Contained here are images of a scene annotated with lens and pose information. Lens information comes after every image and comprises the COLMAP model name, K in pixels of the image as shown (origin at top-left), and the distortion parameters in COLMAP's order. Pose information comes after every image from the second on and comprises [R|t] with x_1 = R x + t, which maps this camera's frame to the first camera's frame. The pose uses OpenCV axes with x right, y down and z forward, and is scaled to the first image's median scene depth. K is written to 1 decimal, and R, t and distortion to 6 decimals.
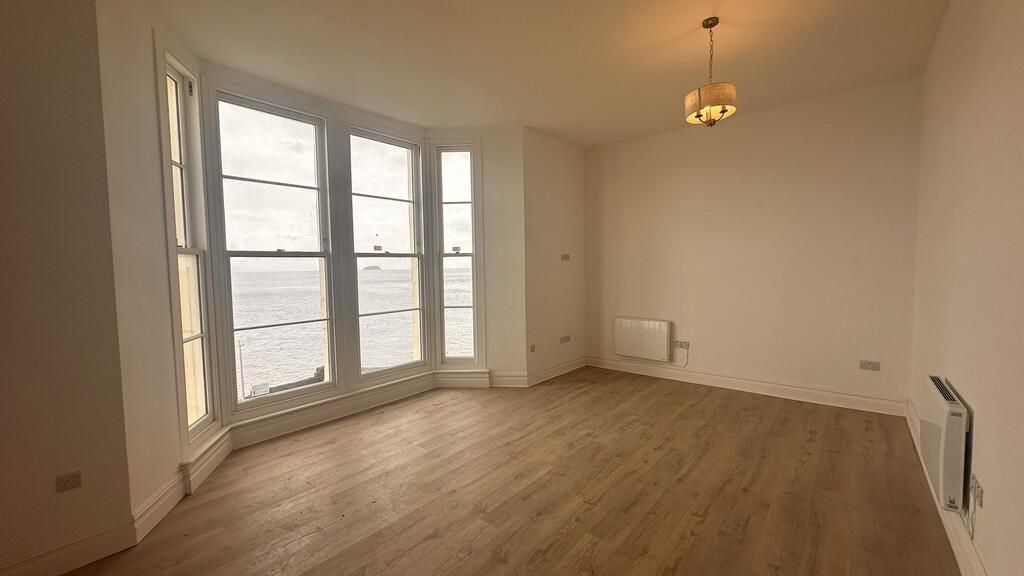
lens RADIAL K [[402.5, 0, 513.9], [0, 402.5, 287.1], [0, 0, 1]] dist [0.001020, 0.000105]
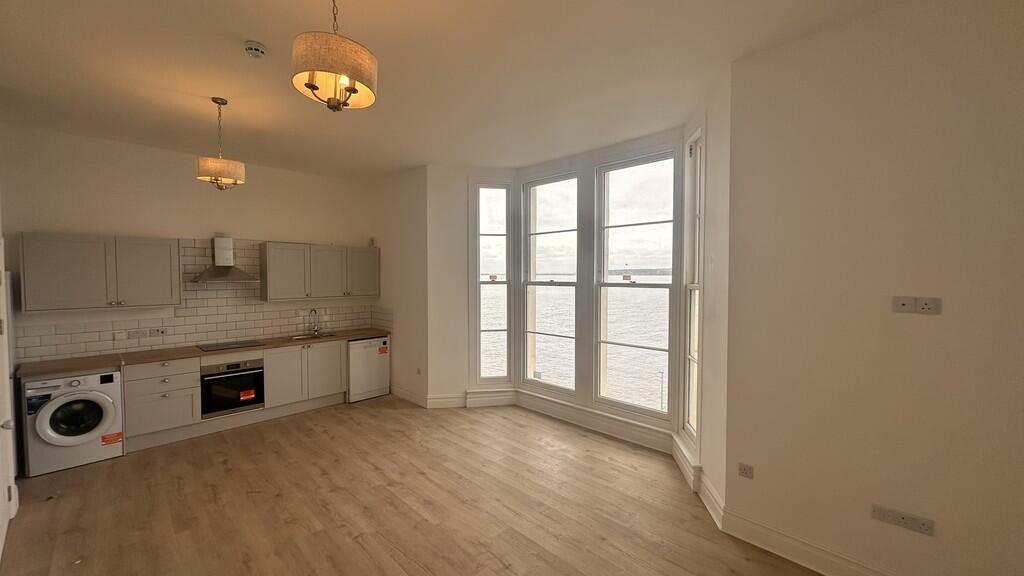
lens RADIAL K [[402.5, 0, 513.8], [0, 402.5, 288.8], [0, 0, 1]] dist [0.001020, 0.000105]
pose [[-0.091086, 0.054815, -0.994333, 0.821945], [-0.050295, 0.996956, 0.059567, -0.143379], [0.994572, 0.055436, -0.088052, 1.022720]]
